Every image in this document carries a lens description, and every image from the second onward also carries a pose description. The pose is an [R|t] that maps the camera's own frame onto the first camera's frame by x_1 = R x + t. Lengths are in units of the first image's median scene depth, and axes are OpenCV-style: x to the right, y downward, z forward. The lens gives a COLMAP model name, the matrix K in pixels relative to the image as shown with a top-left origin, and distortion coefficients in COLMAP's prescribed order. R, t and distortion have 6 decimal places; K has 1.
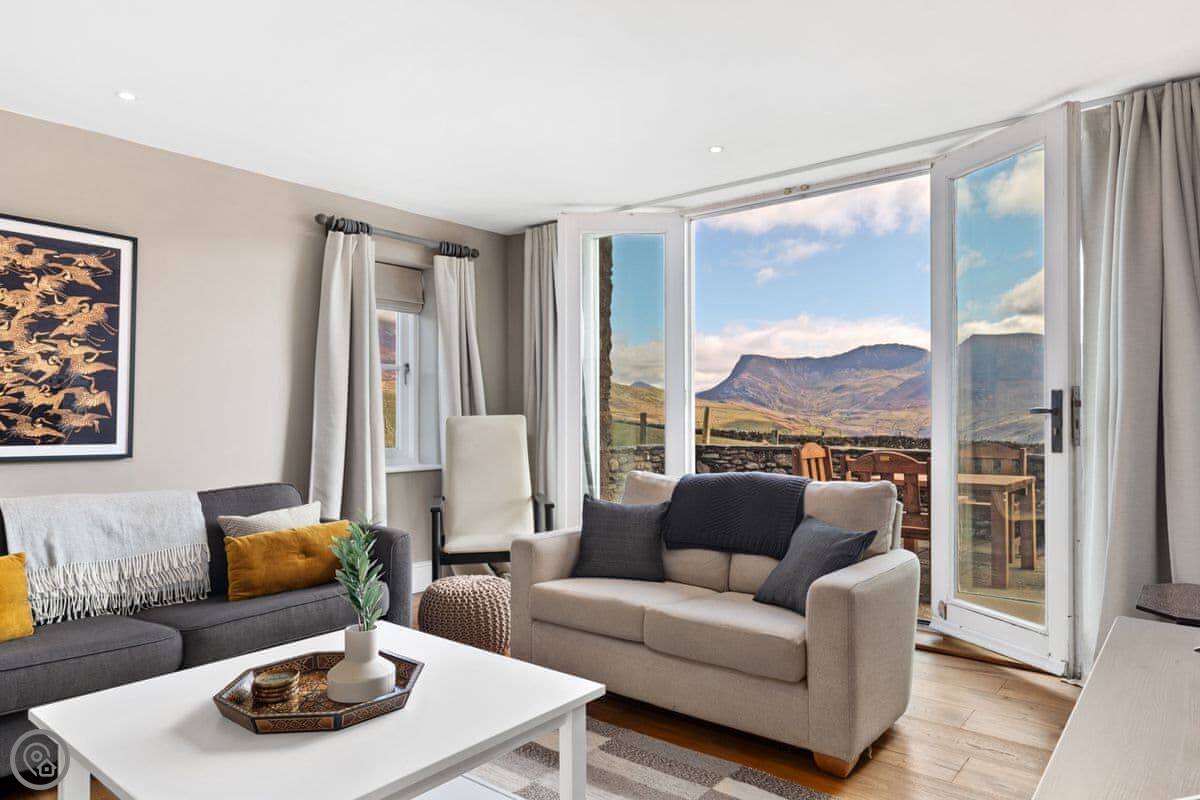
lens RADIAL K [[747.1, 0, 598.8], [0, 747.1, 419.6], [0, 0, 1]] dist [0.004154, 0.000305]
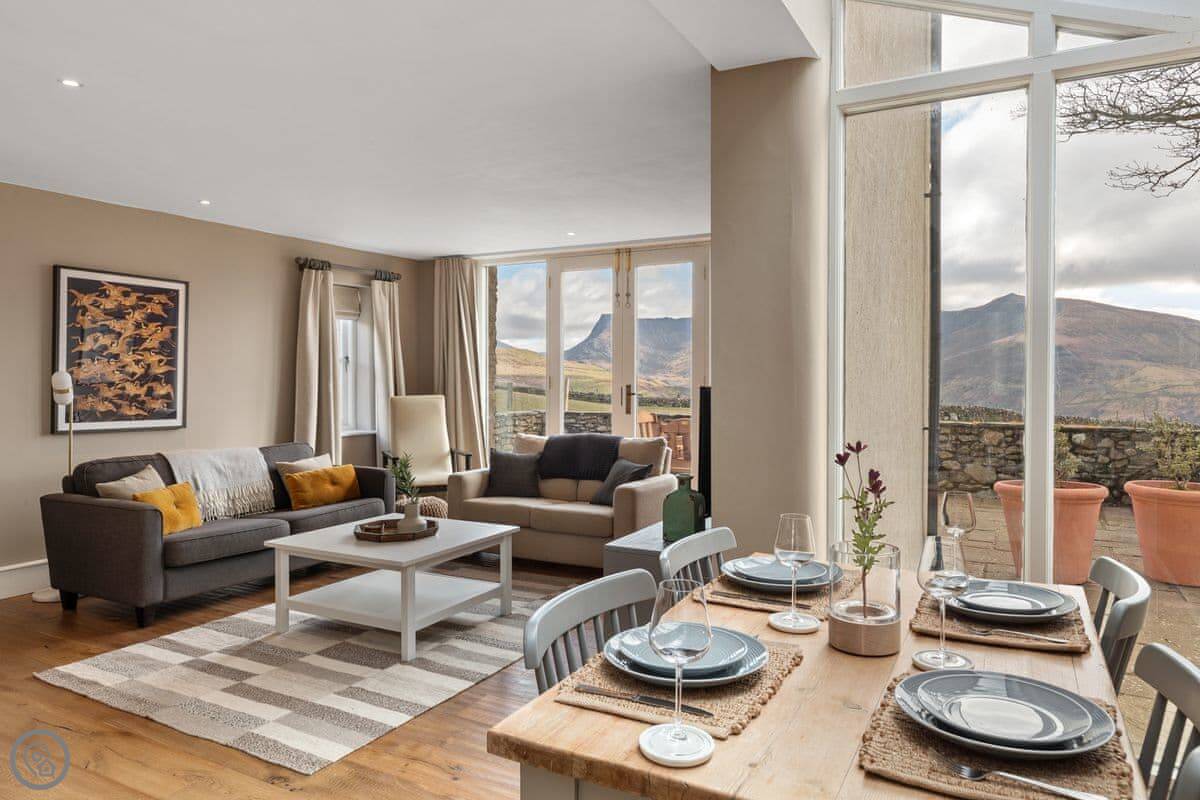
lens RADIAL K [[776.8, 0, 600.0], [0, 776.8, 400.0], [0, 0, 1]] dist [-0.005225, 0.000039]
pose [[0.982555, -0.003201, 0.185943, -0.099897], [-0.001489, 0.999684, 0.025077, -0.047584], [-0.185965, -0.024917, 0.982240, -0.711156]]
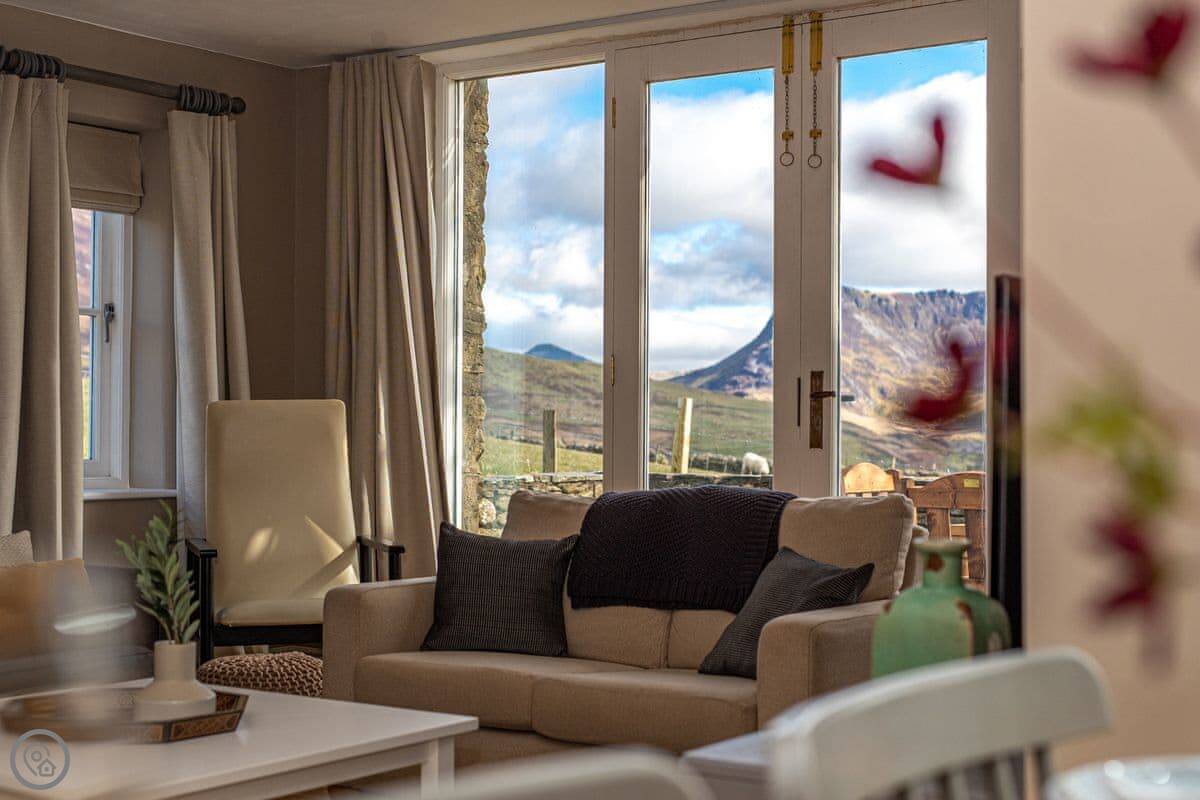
lens RADIAL K [[1792.7, 0, 573.5], [0, 1792.7, 402.5], [0, 0, 1]] dist [0.008188, -0.033908]
pose [[0.997578, 0.008451, 0.069044, -0.013376], [-0.007207, 0.999808, -0.018240, 0.026912], [-0.069185, 0.017698, 0.997447, -0.487401]]
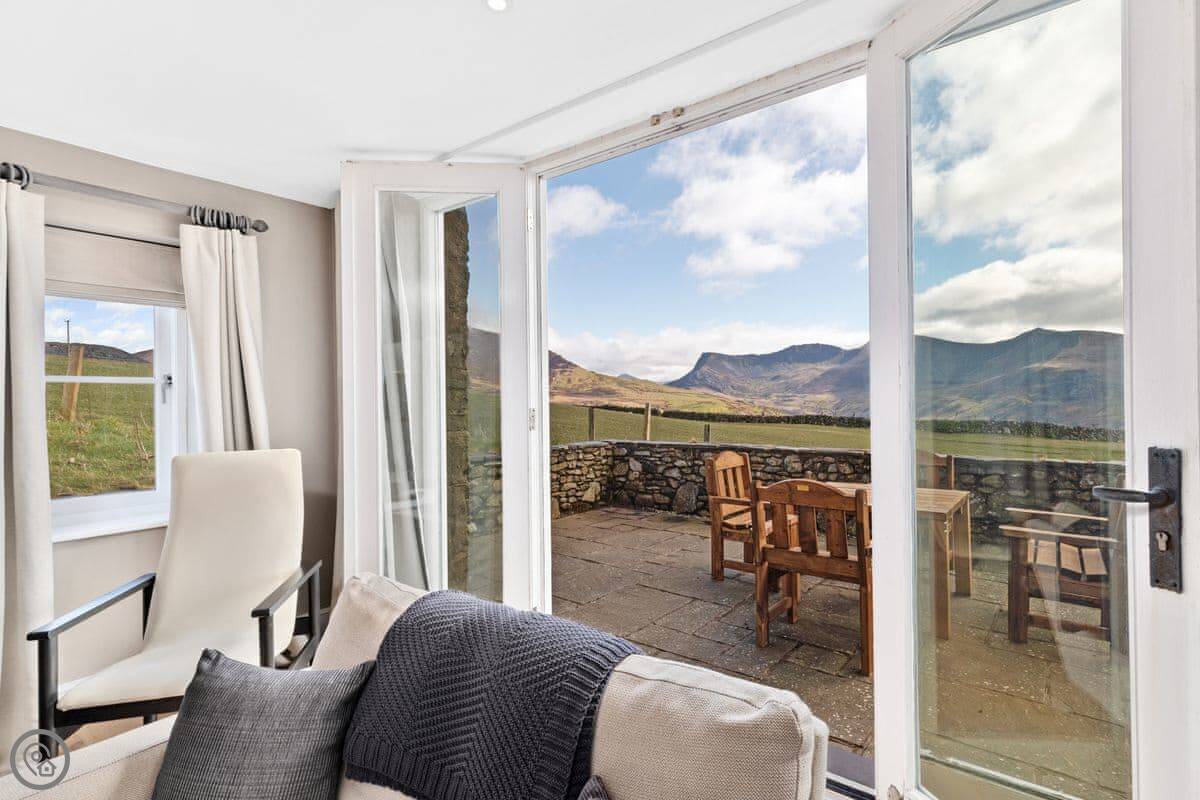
lens RADIAL K [[574.6, 0, 618.6], [0, 574.6, 403.7], [0, 0, 1]] dist [-0.001639, 0.000101]
pose [[0.999026, -0.009590, 0.043069, 0.241641], [0.009539, 0.999954, 0.001389, -0.062444], [-0.043080, -0.000976, 0.999071, 0.597486]]
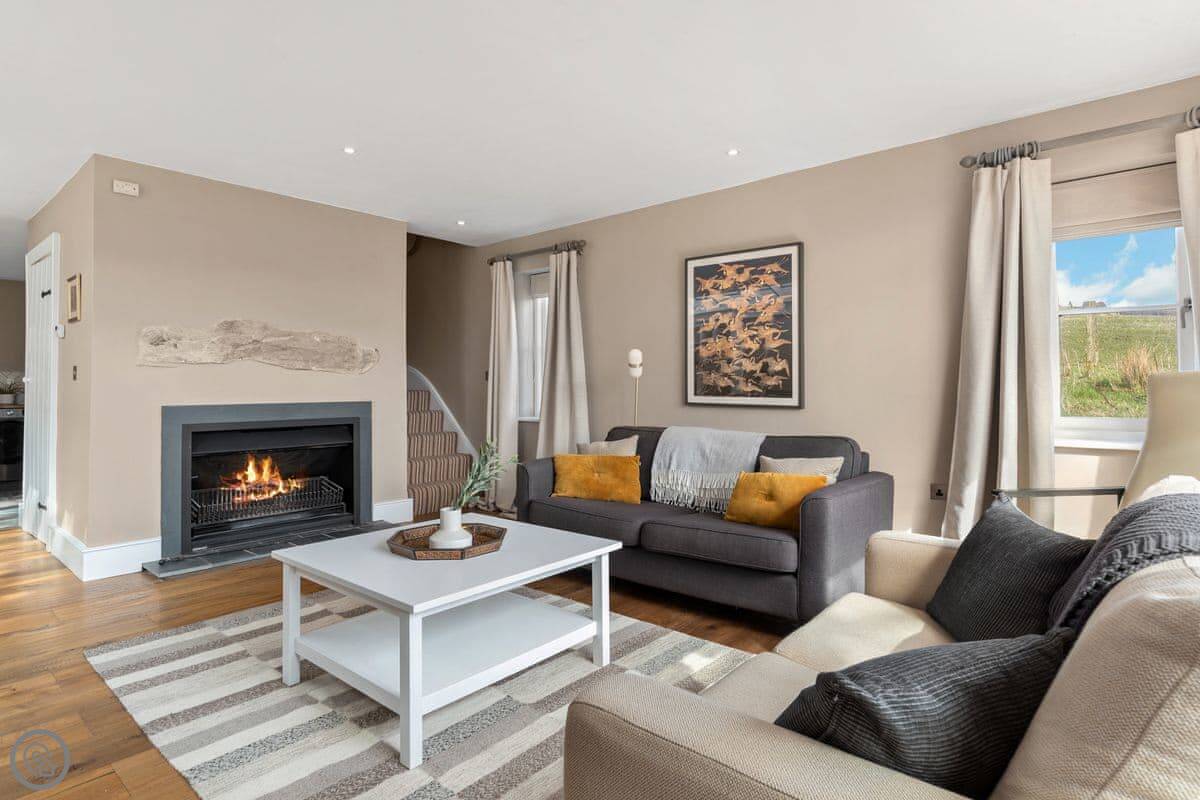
lens RADIAL K [[625.5, 0, 599.8], [0, 625.5, 379.7], [0, 0, 1]] dist [-0.000551, -0.000196]
pose [[-0.016044, -0.009144, -0.999829, 0.504560], [-0.000432, 0.999958, -0.009138, 0.010141], [0.999871, 0.000285, -0.016047, 0.689672]]
